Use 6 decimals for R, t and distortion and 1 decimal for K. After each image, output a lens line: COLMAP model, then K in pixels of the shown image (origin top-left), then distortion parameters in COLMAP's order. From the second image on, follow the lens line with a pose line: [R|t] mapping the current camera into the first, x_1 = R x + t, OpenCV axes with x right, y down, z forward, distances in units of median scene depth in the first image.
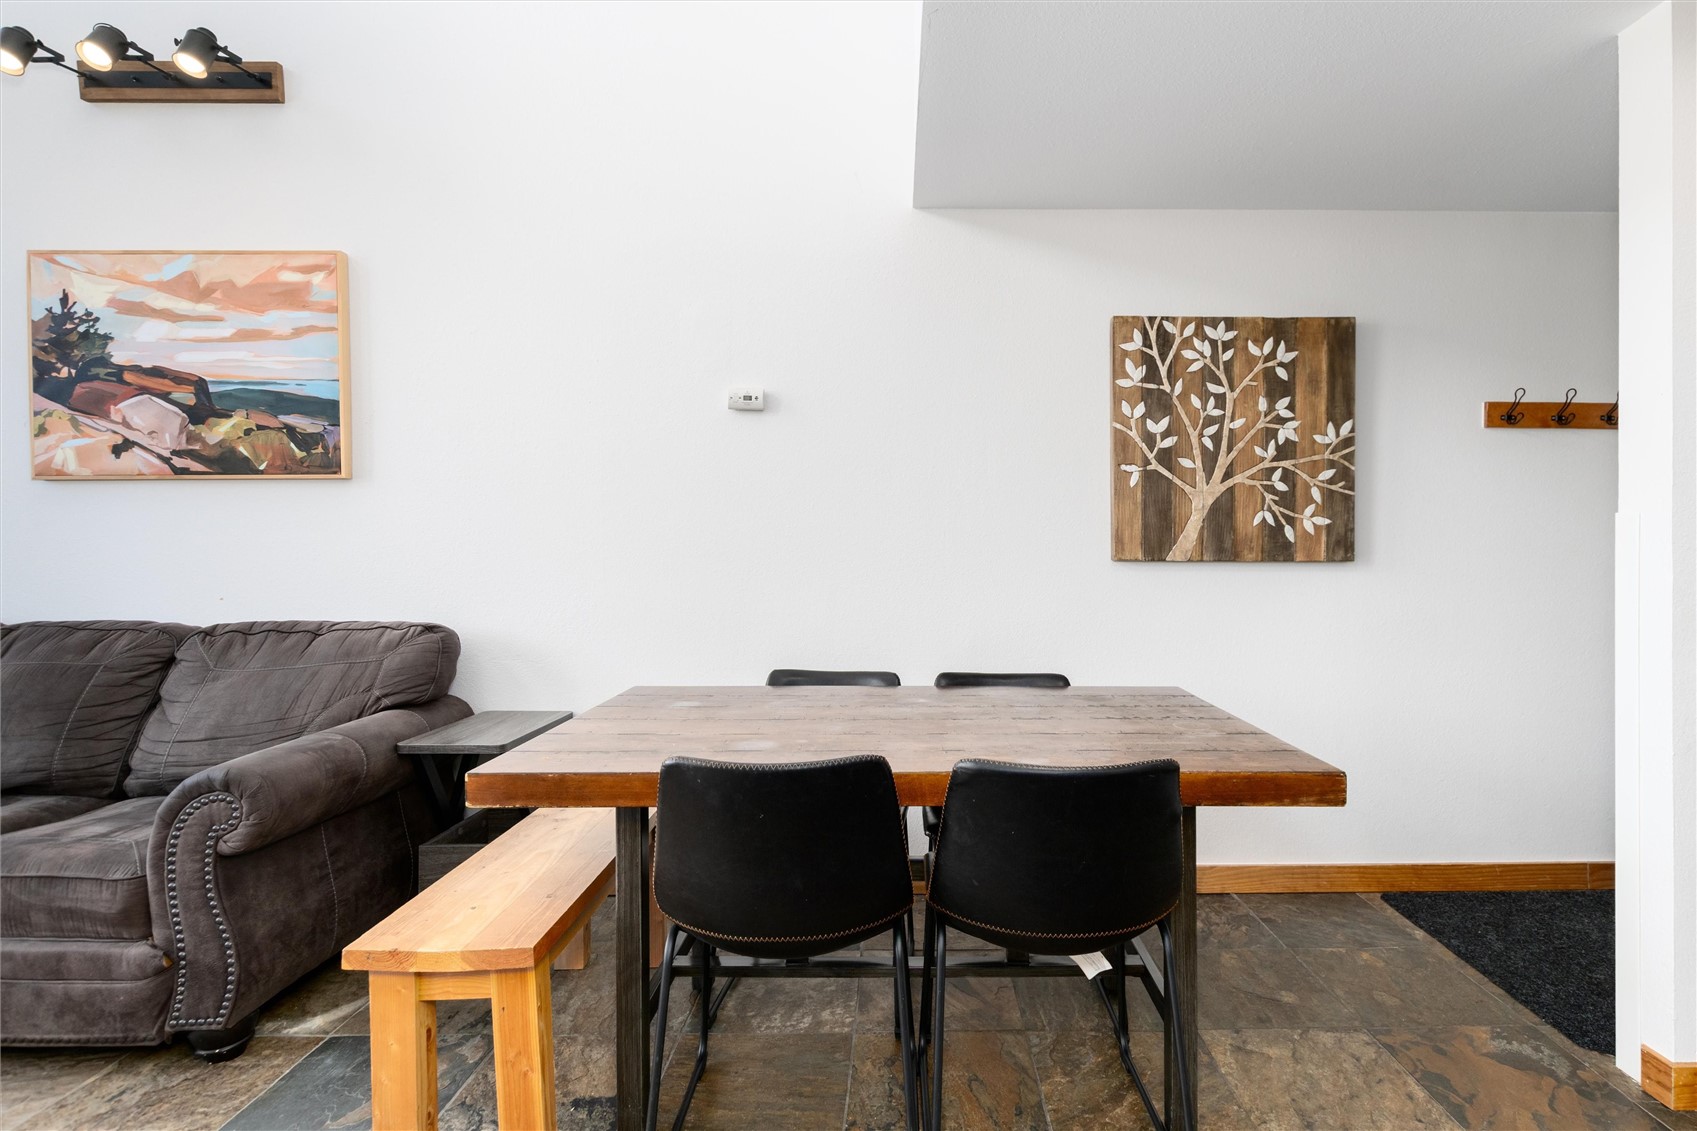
lens RADIAL K [[821.6, 0, 851.2], [0, 821.6, 559.3], [0, 0, 1]] dist [0.001449, -0.000605]
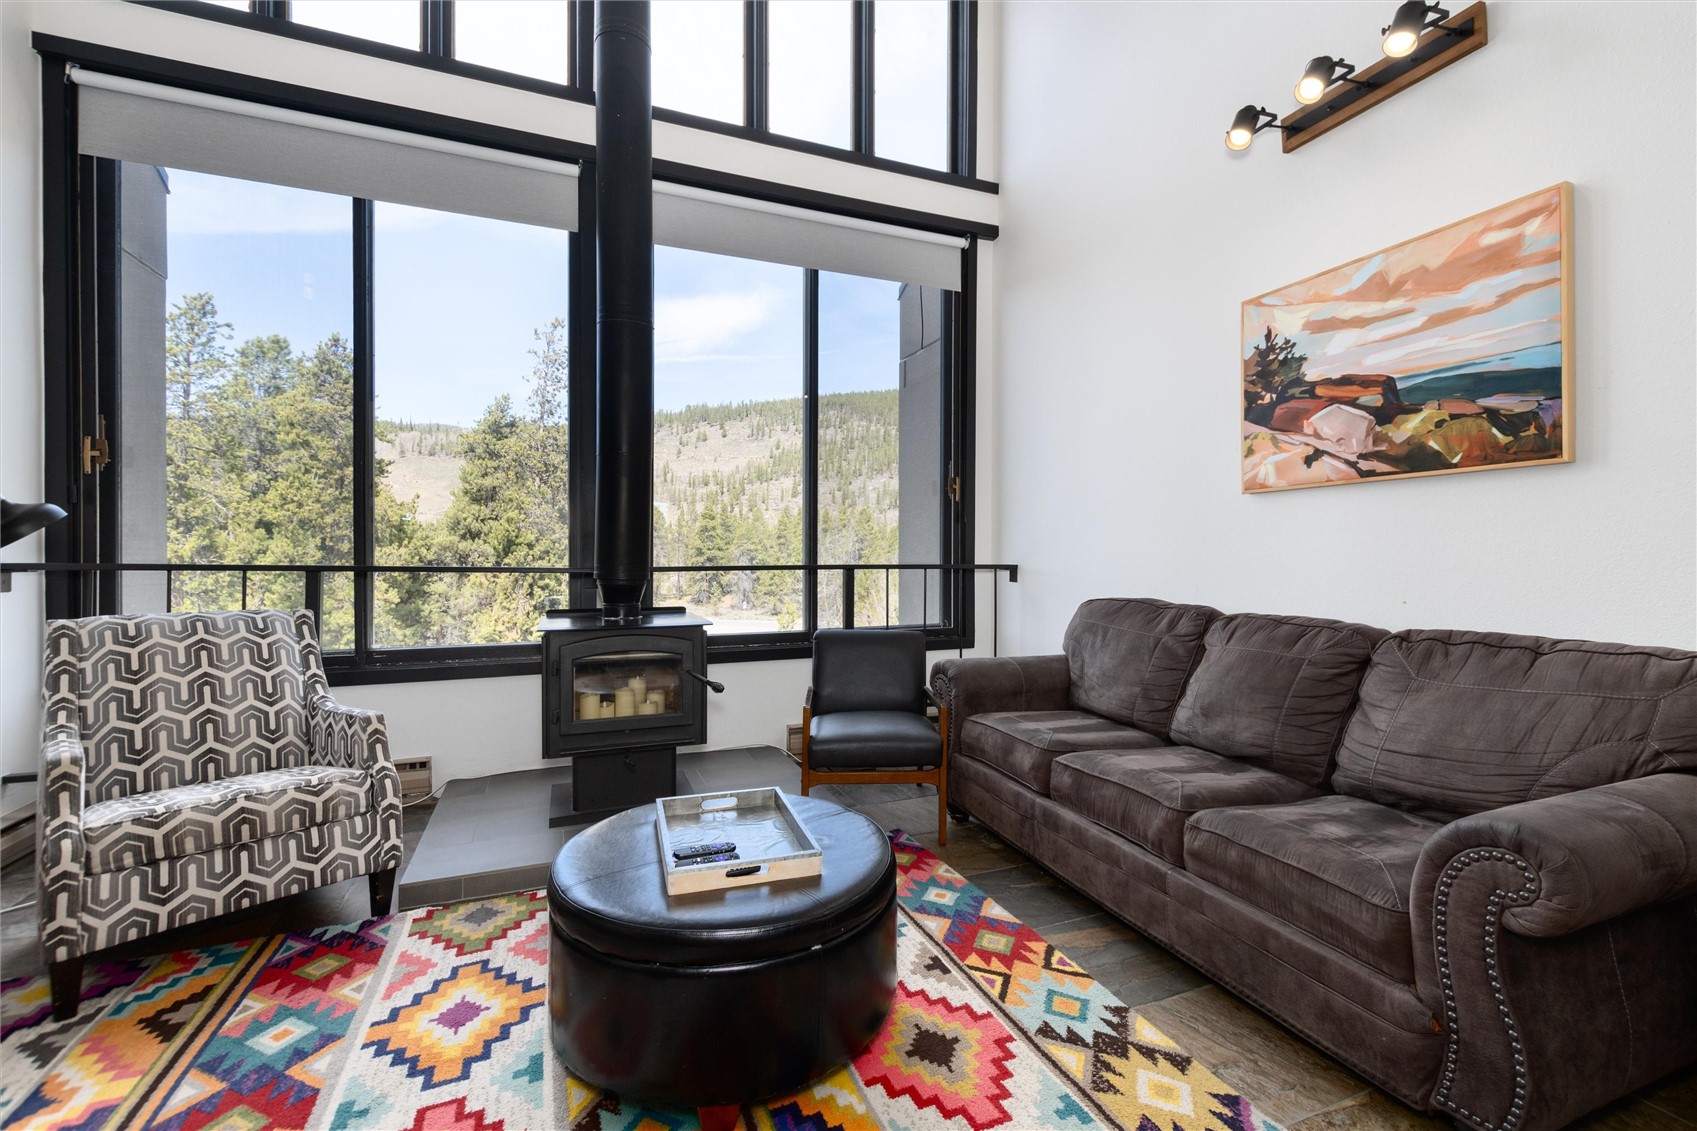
lens RADIAL K [[763.9, 0, 877.9], [0, 763.9, 556.8], [0, 0, 1]] dist [-0.000648, -0.000829]
pose [[0.389506, 0.000395, -0.921024, -0.194174], [-0.008362, 0.999960, -0.003108, 0.002767], [0.920986, 0.008912, 0.389494, 0.086788]]
